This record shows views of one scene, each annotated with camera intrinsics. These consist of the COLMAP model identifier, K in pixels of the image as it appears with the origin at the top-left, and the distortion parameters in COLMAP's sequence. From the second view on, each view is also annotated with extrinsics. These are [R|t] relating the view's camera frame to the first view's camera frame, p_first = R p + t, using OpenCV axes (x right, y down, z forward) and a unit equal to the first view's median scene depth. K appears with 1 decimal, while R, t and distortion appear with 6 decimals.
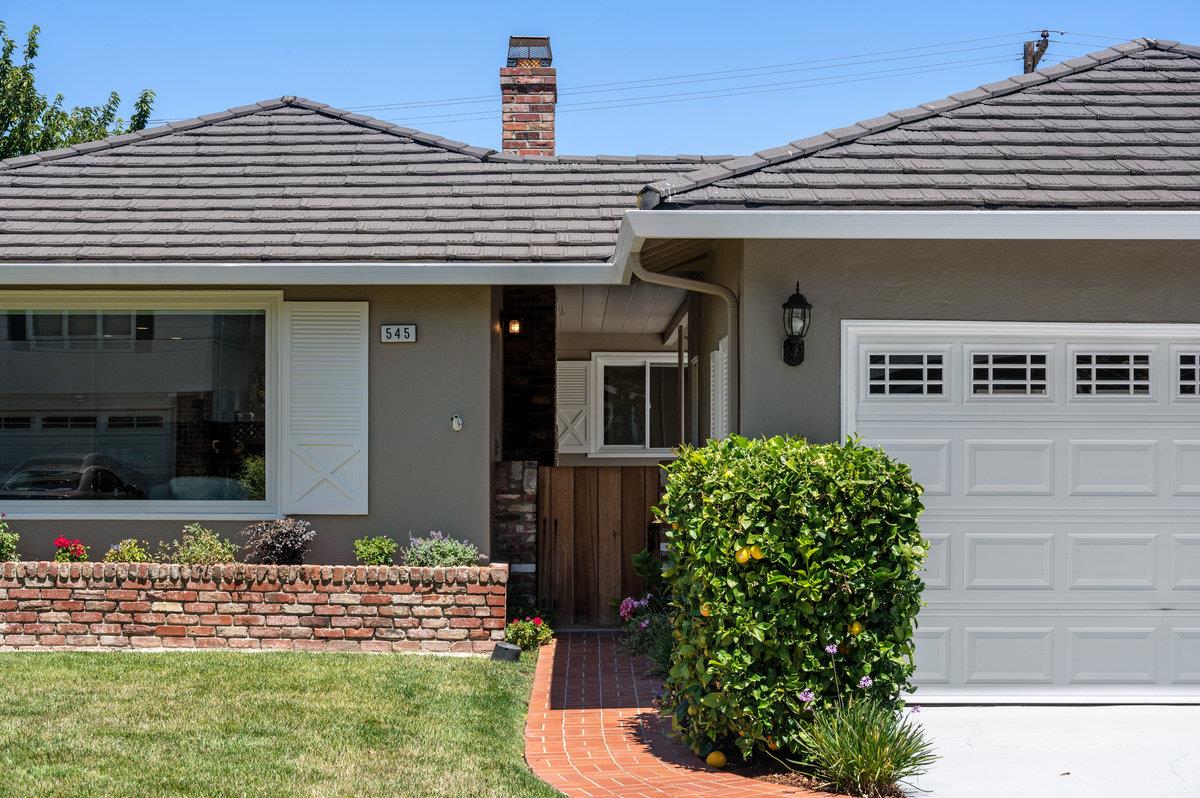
lens RADIAL K [[2315.3, 0, 579.4], [0, 2315.3, 401.2], [0, 0, 1]] dist [-0.023236, -0.003588]
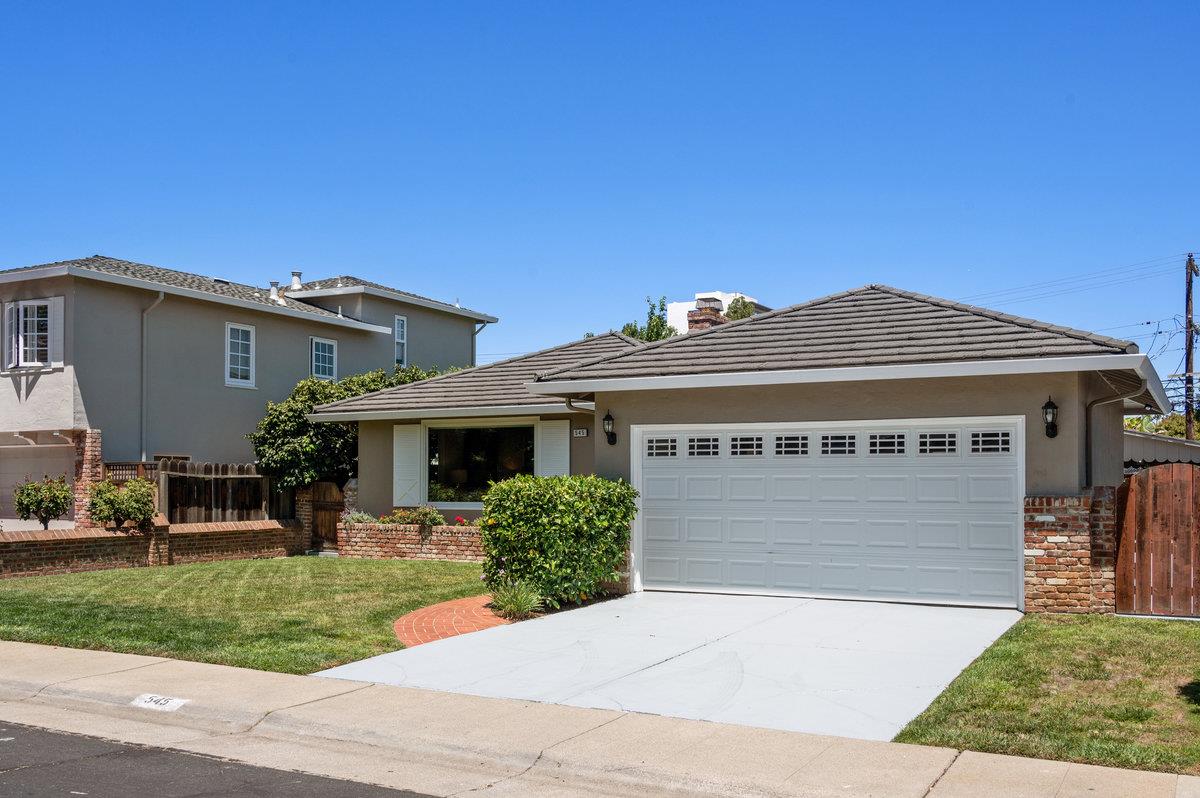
lens RADIAL K [[1146.2, 0, 584.2], [0, 1146.2, 439.6], [0, 0, 1]] dist [-0.003144, 0.001788]
pose [[0.876431, -0.020181, -0.481103, 0.507006], [0.011861, 0.999723, -0.020329, 0.002101], [0.481380, 0.012110, 0.876428, -0.031703]]
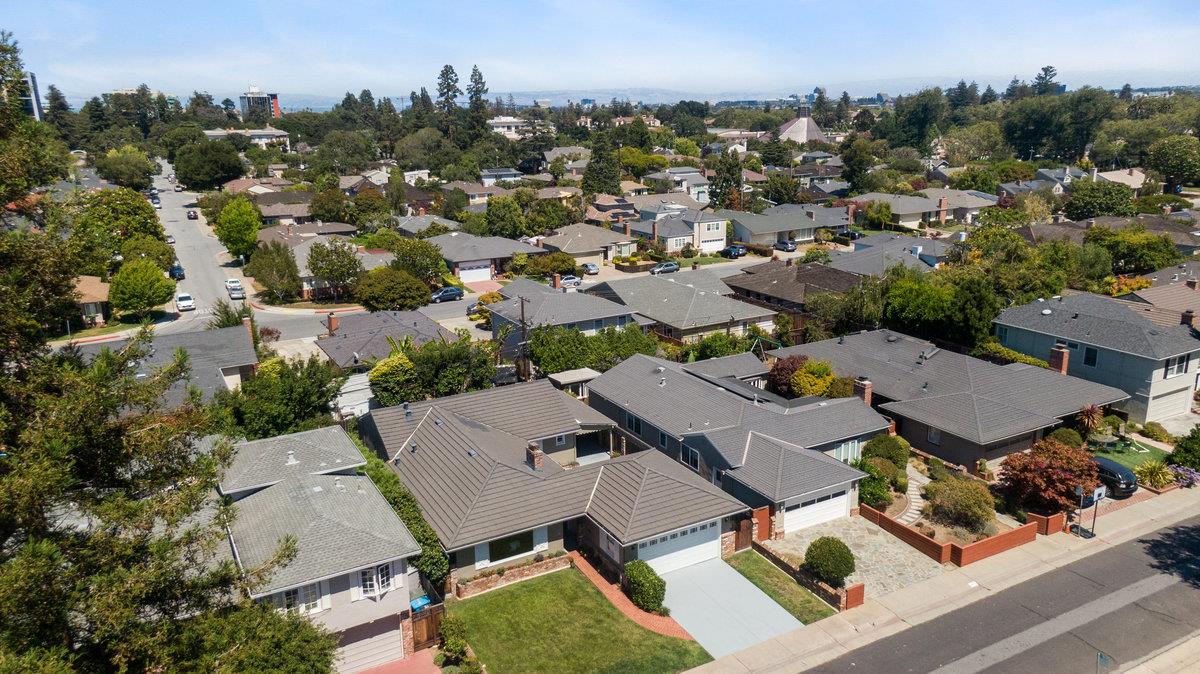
lens RADIAL K [[852.8, 0, 581.3], [0, 852.8, 339.7], [0, 0, 1]] dist [0.087948, -0.043532]
pose [[0.881458, -0.149986, 0.447812, -1.088804], [0.019522, 0.958989, 0.282769, -1.311554], [-0.471859, -0.240507, 0.848237, -1.102114]]
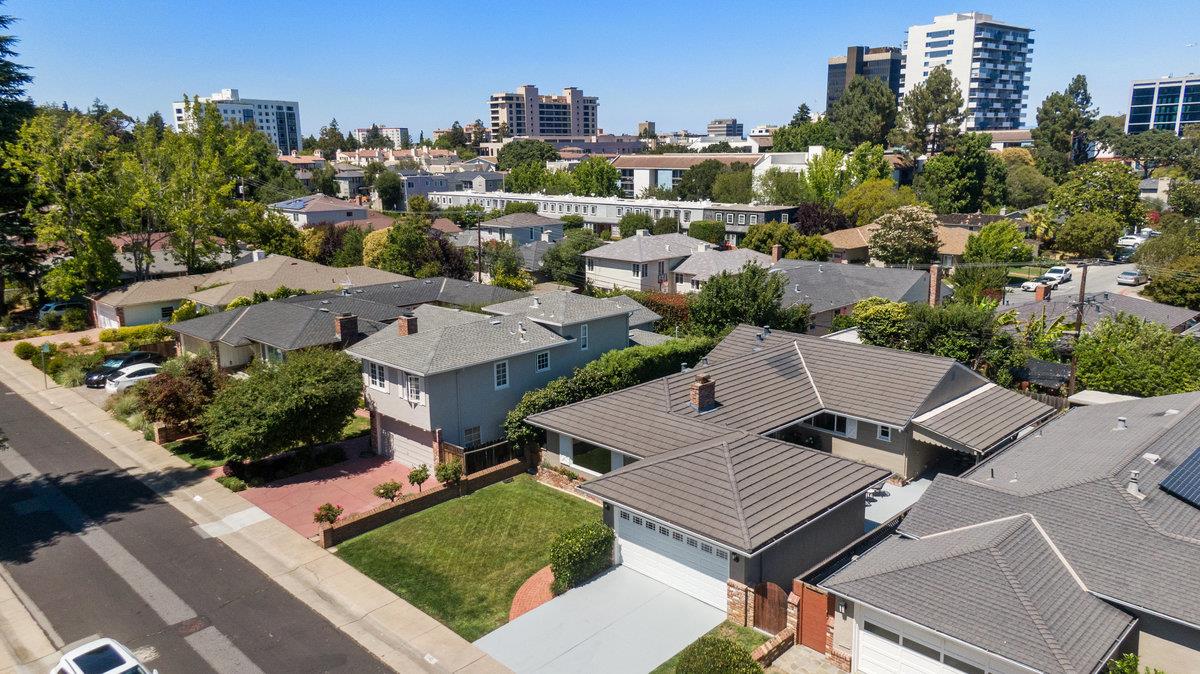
lens RADIAL K [[843.4, 0, 600.0], [0, 843.4, 337.0], [0, 0, 1]] dist [0.071962, -0.006450]
pose [[0.705738, 0.137208, -0.695060, 1.273904], [0.032362, 0.973800, 0.225092, -0.784273], [0.707734, -0.181349, 0.682807, -0.381232]]
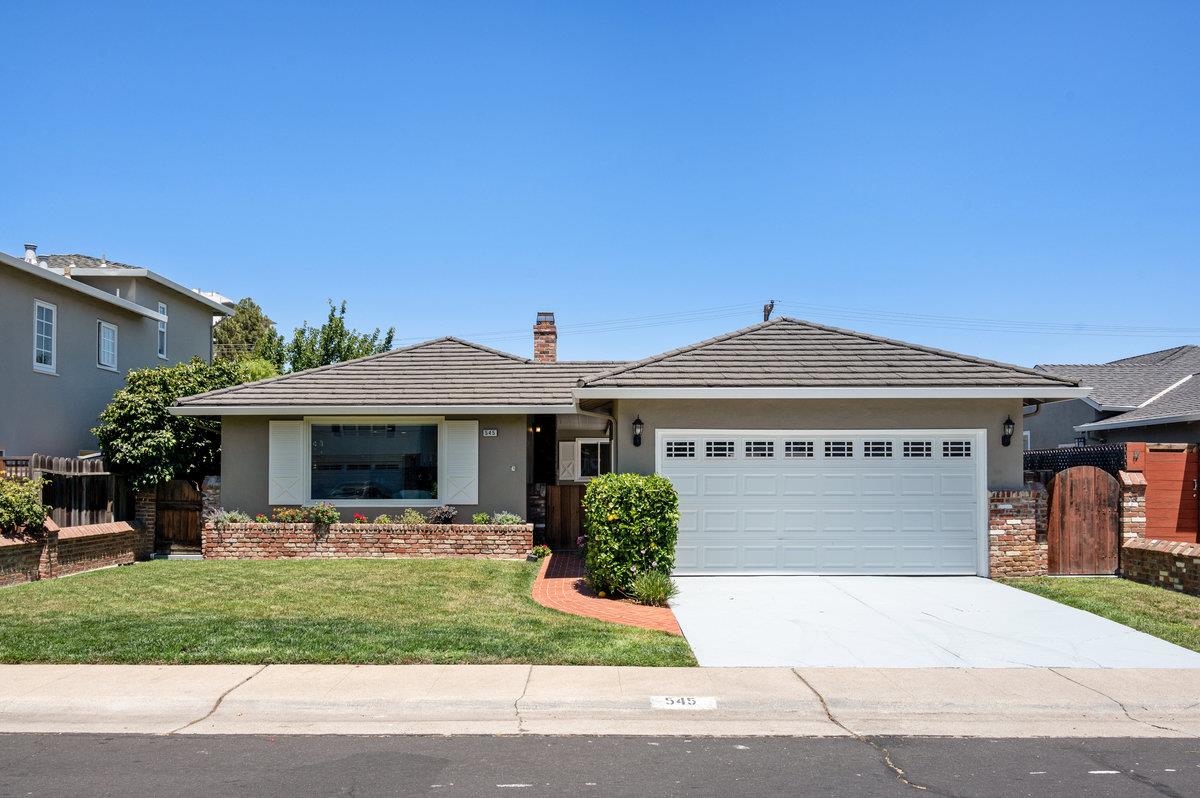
lens RADIAL K [[1041.3, 0, 591.5], [0, 1041.3, 424.9], [0, 0, 1]] dist [-0.001522, 0.013065]
pose [[0.999987, -0.003084, 0.004099, 0.029024], [0.003206, 0.999540, -0.030165, -0.003395], [-0.004004, 0.030178, 0.999537, -0.145185]]
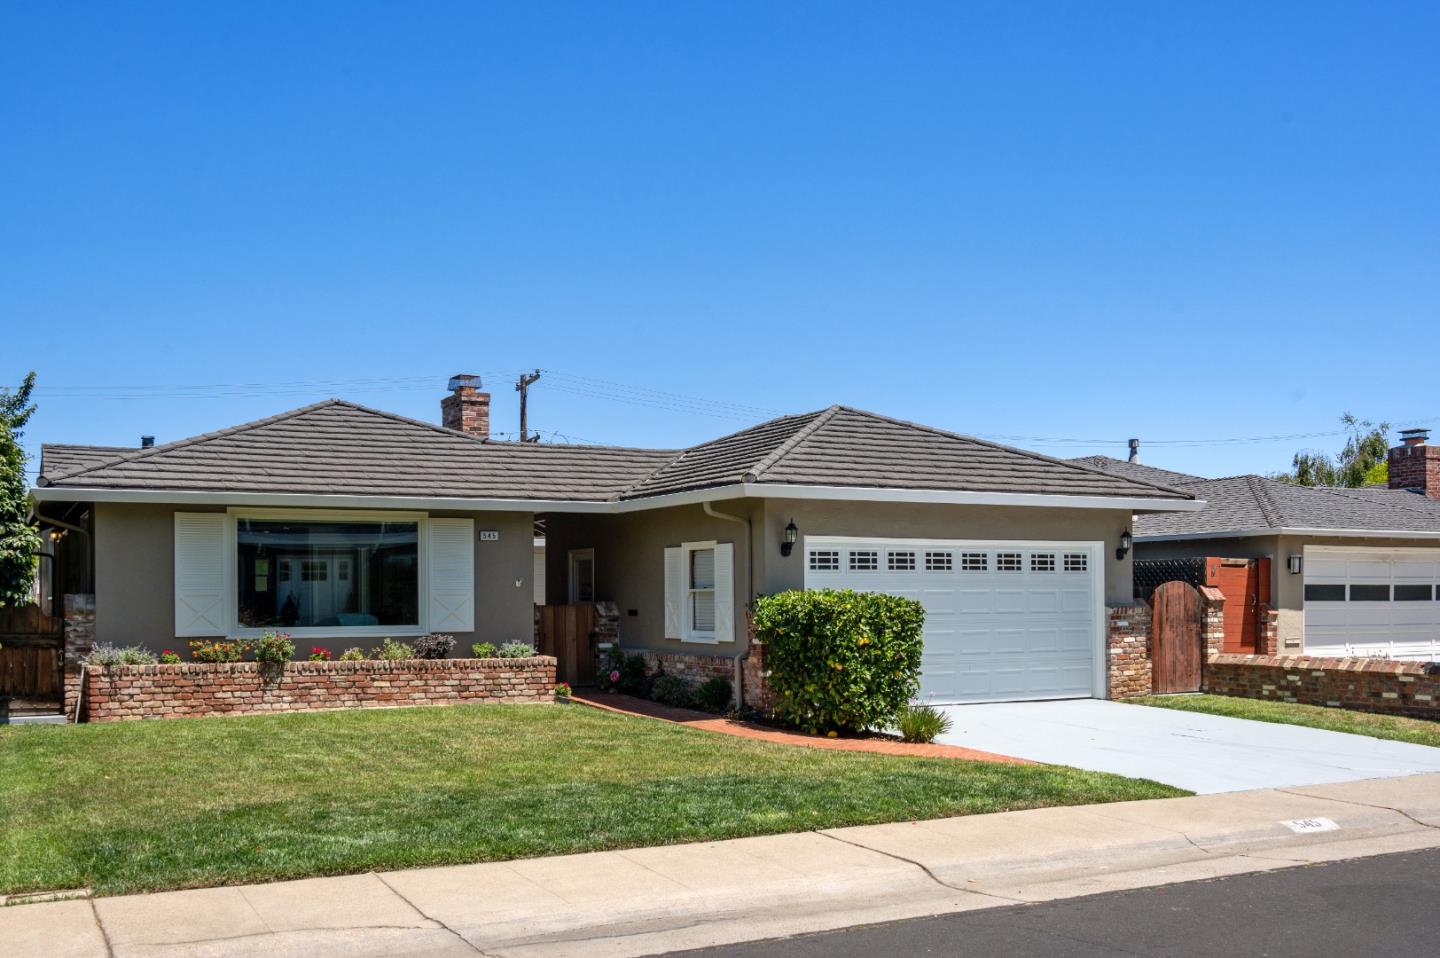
lens RADIAL K [[1375.5, 0, 701.0], [0, 1375.5, 527.7], [0, 0, 1]] dist [-0.003144, 0.001788]
pose [[0.886260, 0.016189, 0.462904, -0.459953], [-0.003022, 0.999570, -0.029171, -0.003520], [-0.463178, 0.024454, 0.885928, -0.081670]]
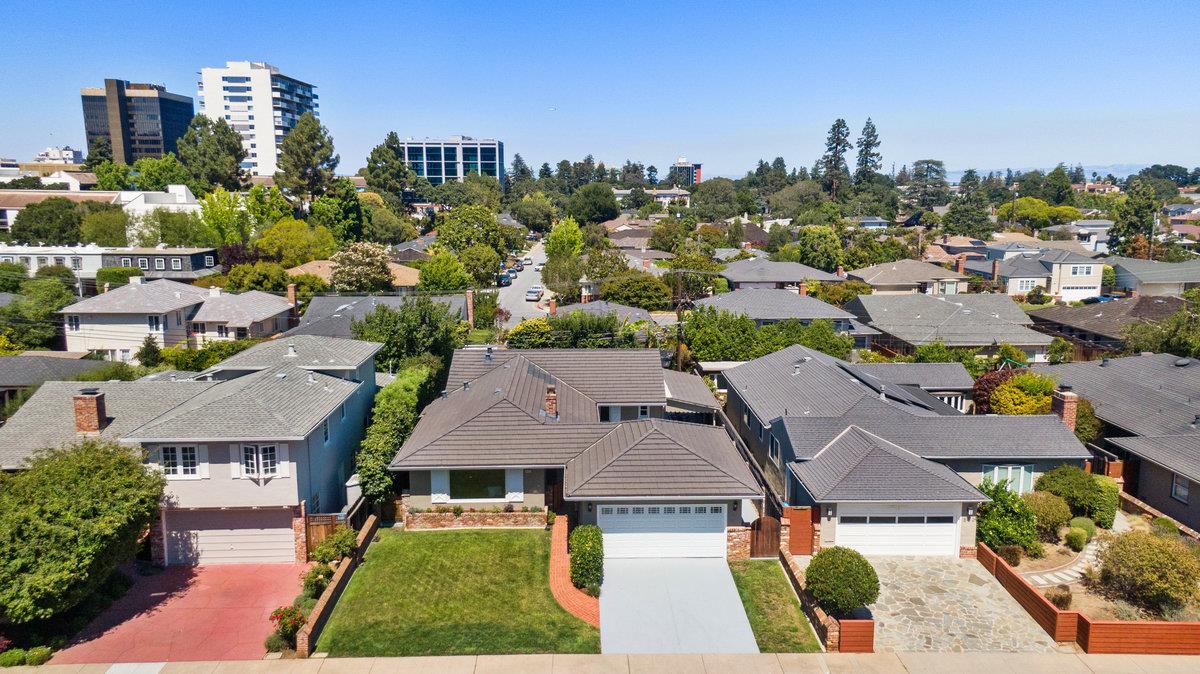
lens RADIAL K [[852.8, 0, 581.3], [0, 852.8, 339.7], [0, 0, 1]] dist [0.087948, -0.043532]
pose [[0.999894, -0.011022, 0.009481, 0.040535], [0.008967, 0.980836, 0.194630, -0.789829], [-0.011444, -0.194524, 0.980831, -1.065371]]
